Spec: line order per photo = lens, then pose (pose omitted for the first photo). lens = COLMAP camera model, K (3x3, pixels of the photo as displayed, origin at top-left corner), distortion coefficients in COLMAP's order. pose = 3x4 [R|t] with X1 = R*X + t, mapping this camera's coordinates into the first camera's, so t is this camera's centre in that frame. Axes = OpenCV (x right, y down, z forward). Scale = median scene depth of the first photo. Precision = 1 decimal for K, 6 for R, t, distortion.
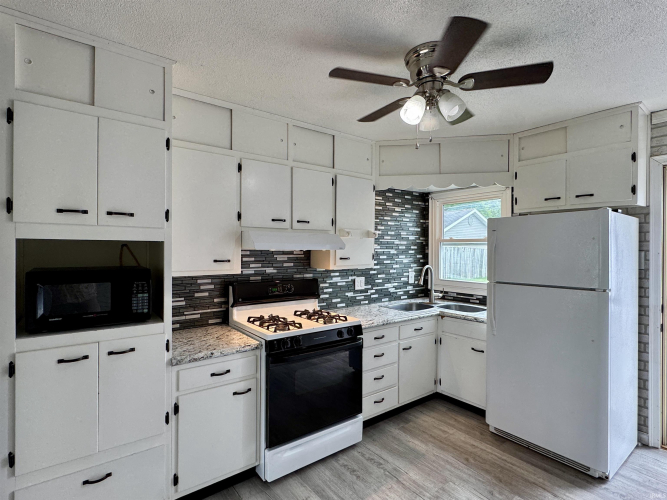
lens RADIAL K [[336.5, 0, 333.6], [0, 336.5, 247.8], [0, 0, 1]] dist [0.000696, 0.000590]
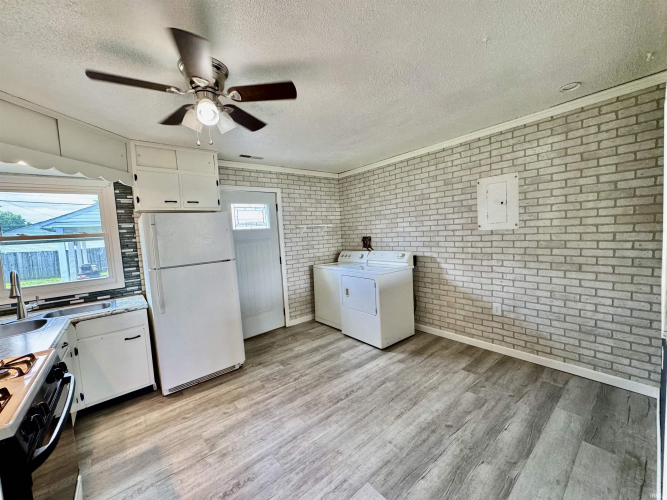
lens RADIAL K [[265.9, 0, 328.7], [0, 265.9, 248.3], [0, 0, 1]] dist [0.000490, -0.000066]
pose [[-0.014450, -0.066213, 0.997701, -0.421633], [0.061334, 0.995867, 0.066979, 0.006208], [-0.998013, 0.062161, -0.010329, 0.398290]]
